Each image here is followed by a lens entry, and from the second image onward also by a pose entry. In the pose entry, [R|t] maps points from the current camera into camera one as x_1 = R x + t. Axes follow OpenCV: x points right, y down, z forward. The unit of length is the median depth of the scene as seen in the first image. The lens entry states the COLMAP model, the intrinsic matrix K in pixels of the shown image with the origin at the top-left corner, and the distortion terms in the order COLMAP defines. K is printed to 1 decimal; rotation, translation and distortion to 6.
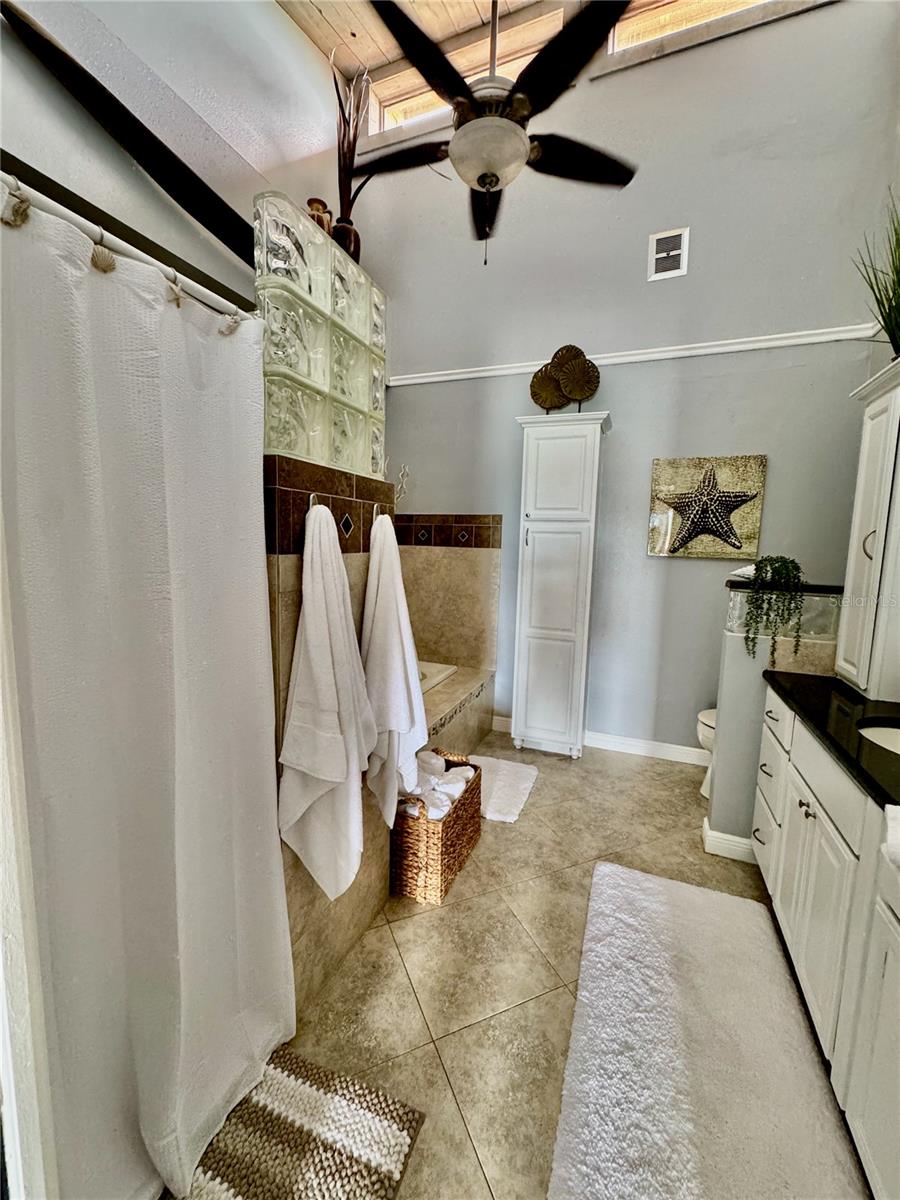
lens RADIAL K [[477.0, 0, 450.4], [0, 477.0, 594.8], [0, 0, 1]] dist [-0.000353, 0.000653]
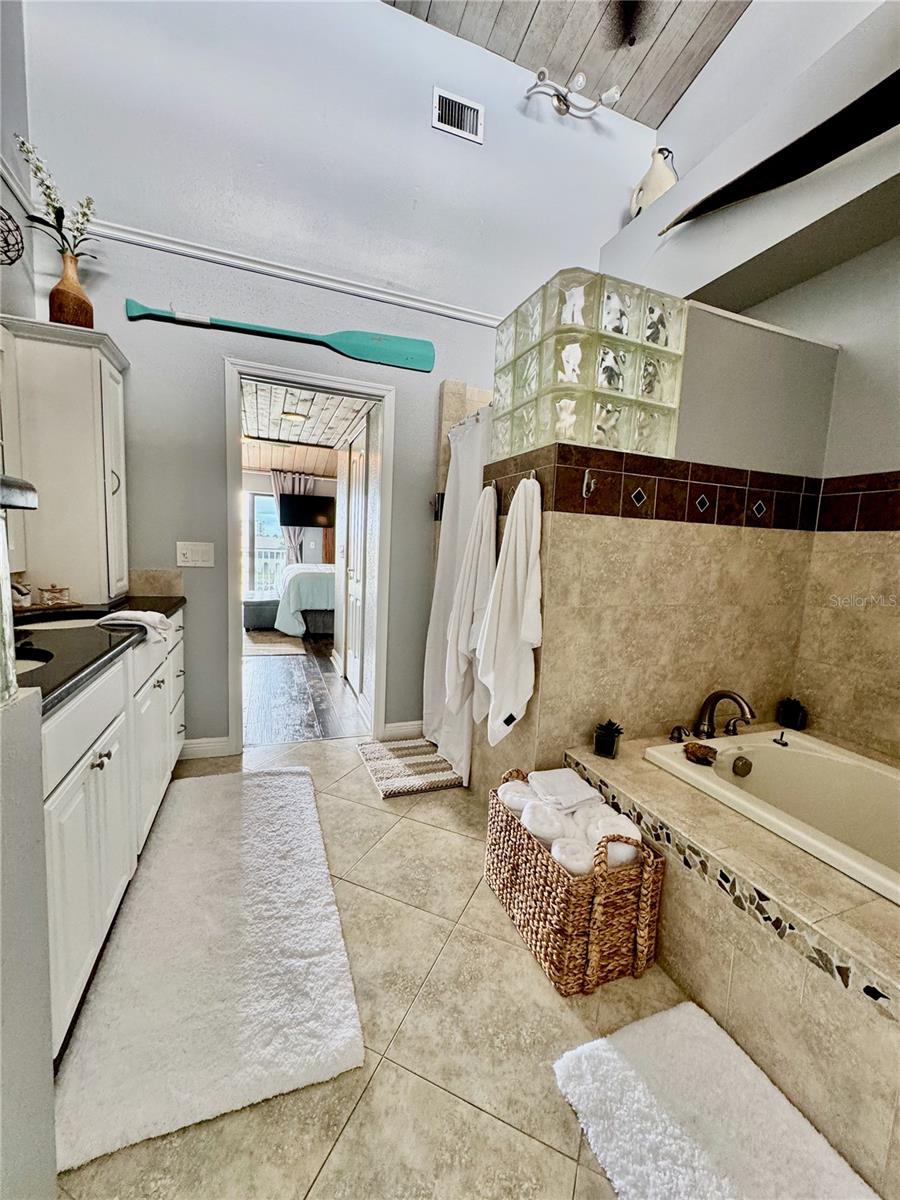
lens RADIAL K [[477.0, 0, 449.0], [0, 477.0, 601.4], [0, 0, 1]] dist [-0.000353, 0.000653]
pose [[-0.732988, 0.003297, -0.680233, 0.663042], [-0.156098, 0.972488, 0.172917, -0.041442], [0.662089, 0.232929, -0.712308, 1.472996]]
